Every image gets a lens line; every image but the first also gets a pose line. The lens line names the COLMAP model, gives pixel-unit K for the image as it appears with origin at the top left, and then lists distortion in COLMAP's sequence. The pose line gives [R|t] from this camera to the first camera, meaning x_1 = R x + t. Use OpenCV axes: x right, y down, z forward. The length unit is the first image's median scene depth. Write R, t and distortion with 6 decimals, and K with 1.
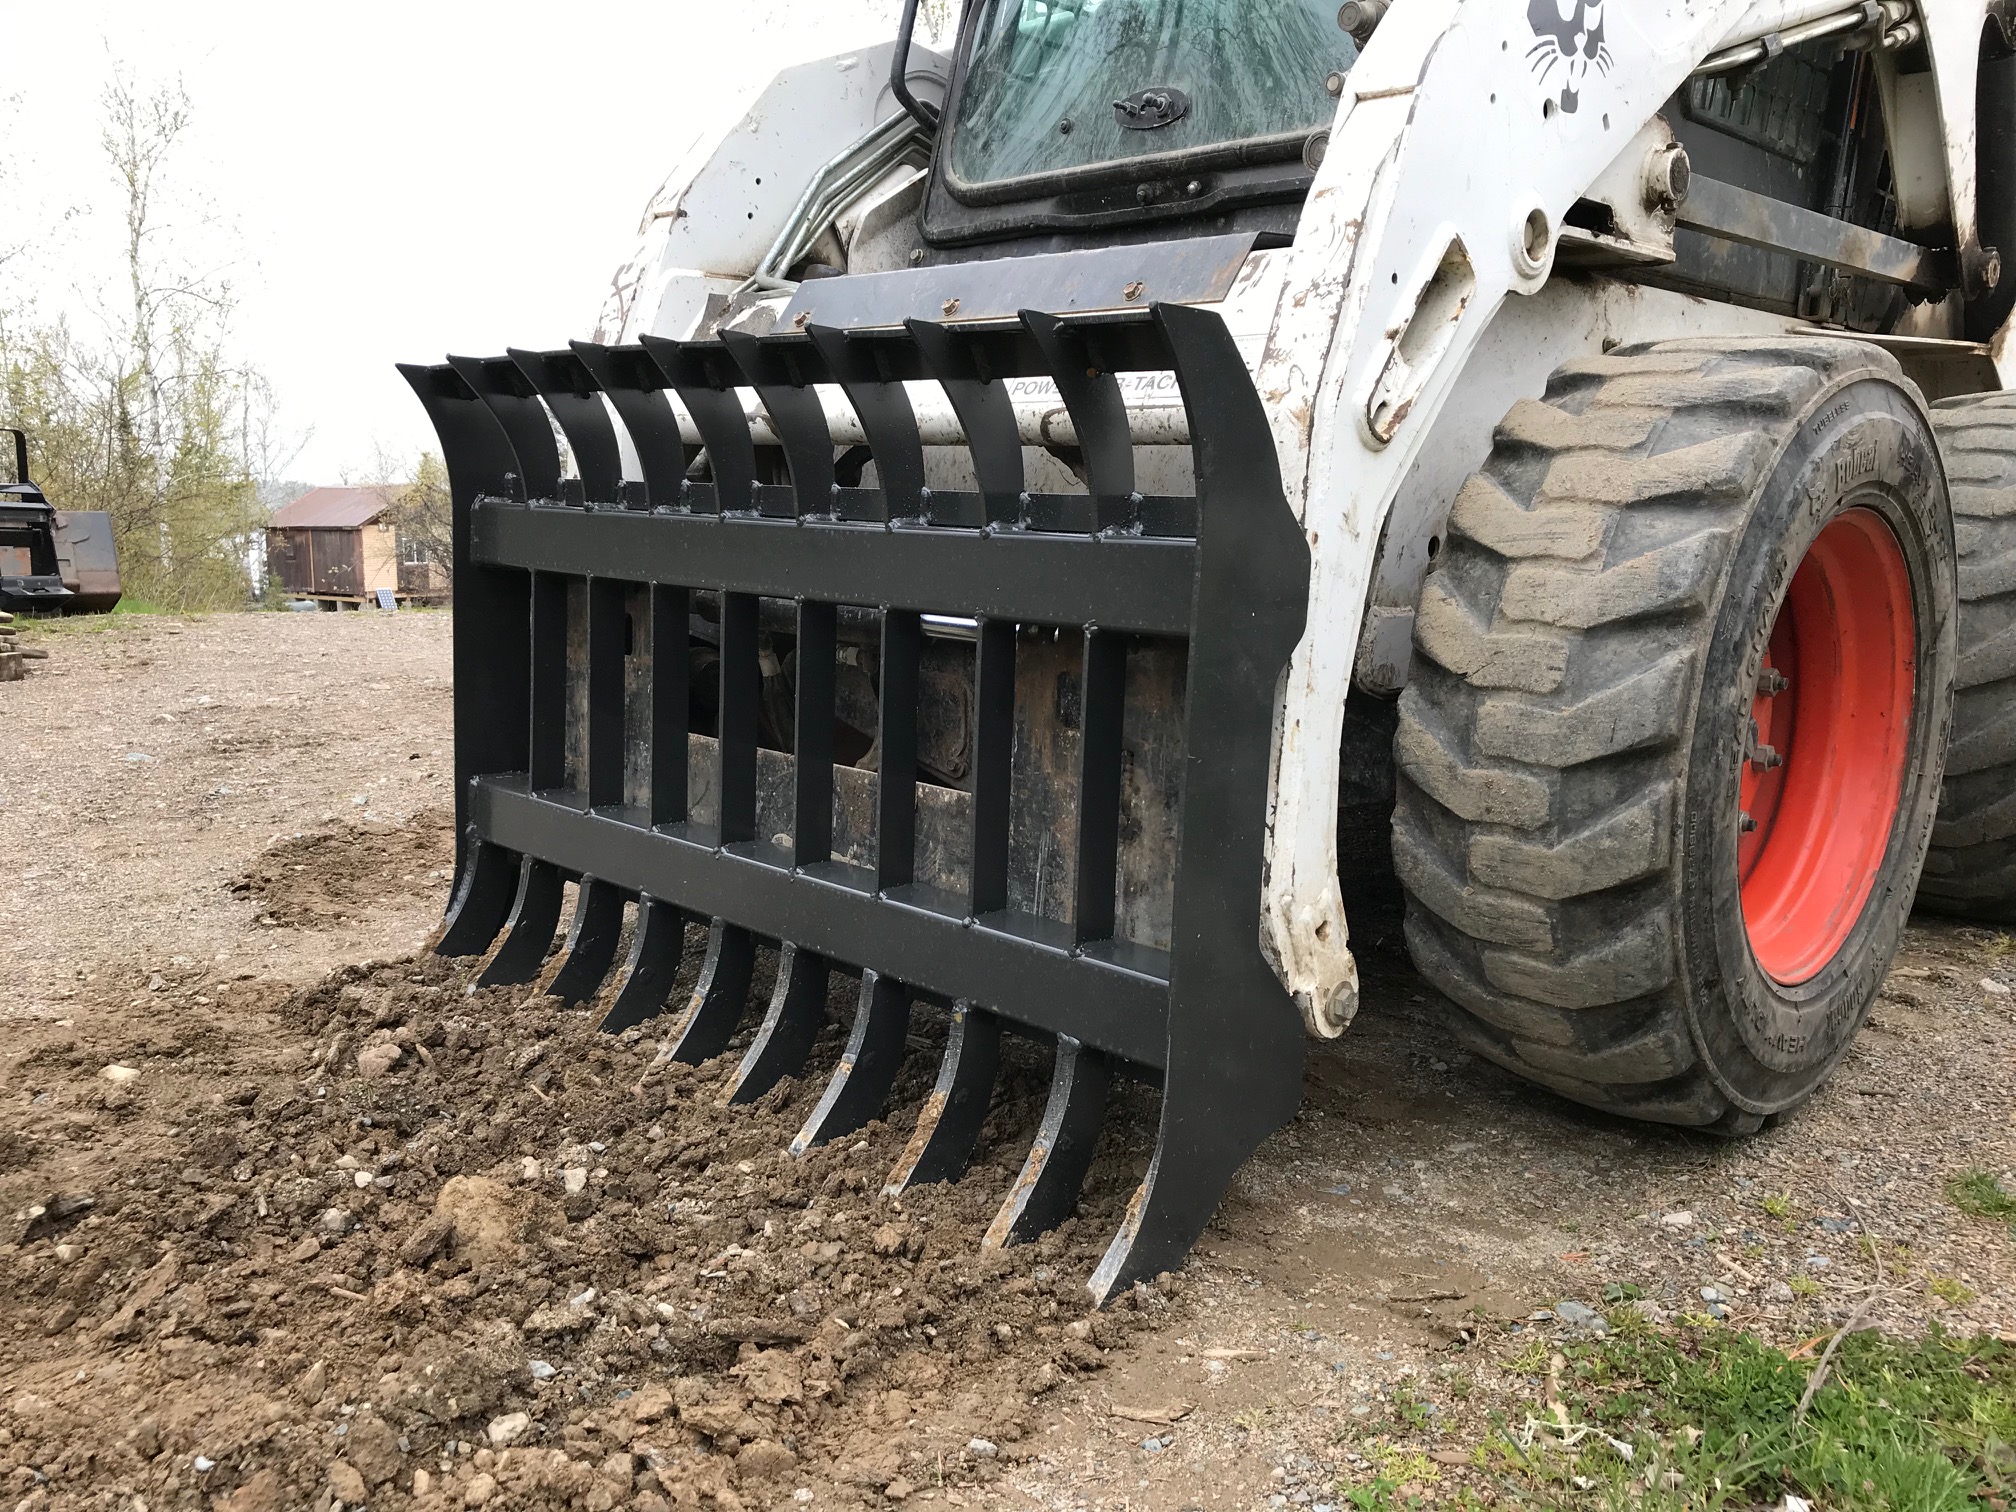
lens RADIAL K [[1649.5, 0, 1008.0], [0, 1649.5, 756.0], [0, 0, 1]] dist [0.002969, 0.000706]
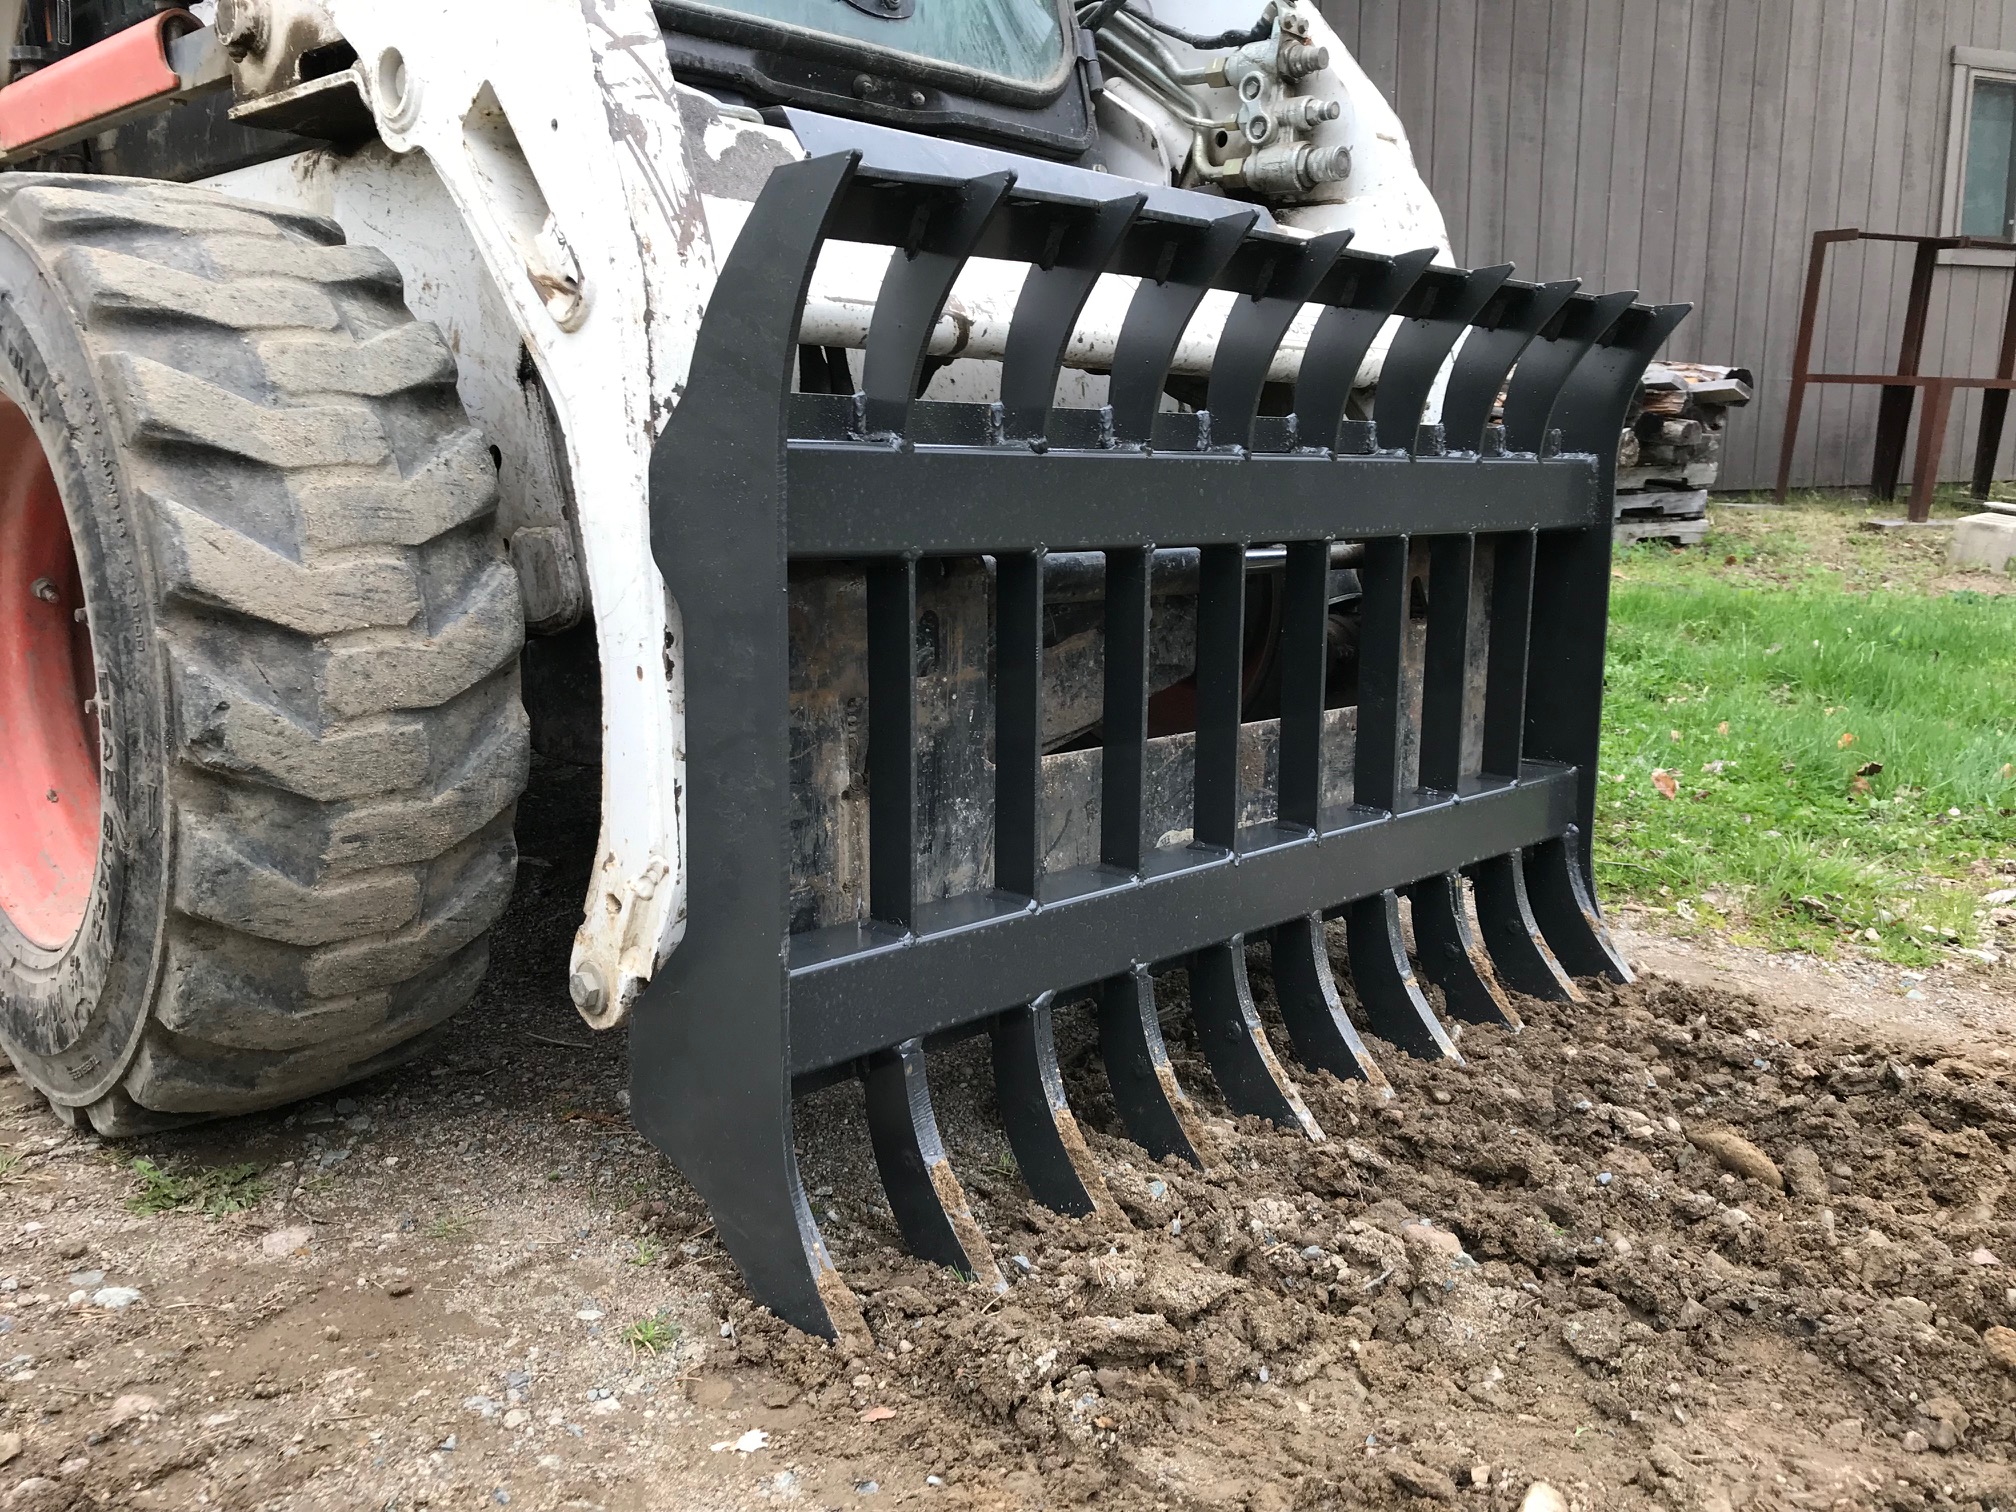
lens RADIAL K [[1649.5, 0, 1008.0], [0, 1649.5, 756.0], [0, 0, 1]] dist [0.002969, 0.000706]
pose [[-0.001909, -0.191418, 0.981507, -0.946468], [0.151895, 0.970064, 0.189482, -0.160583], [-0.988395, 0.149448, 0.027223, 1.044770]]
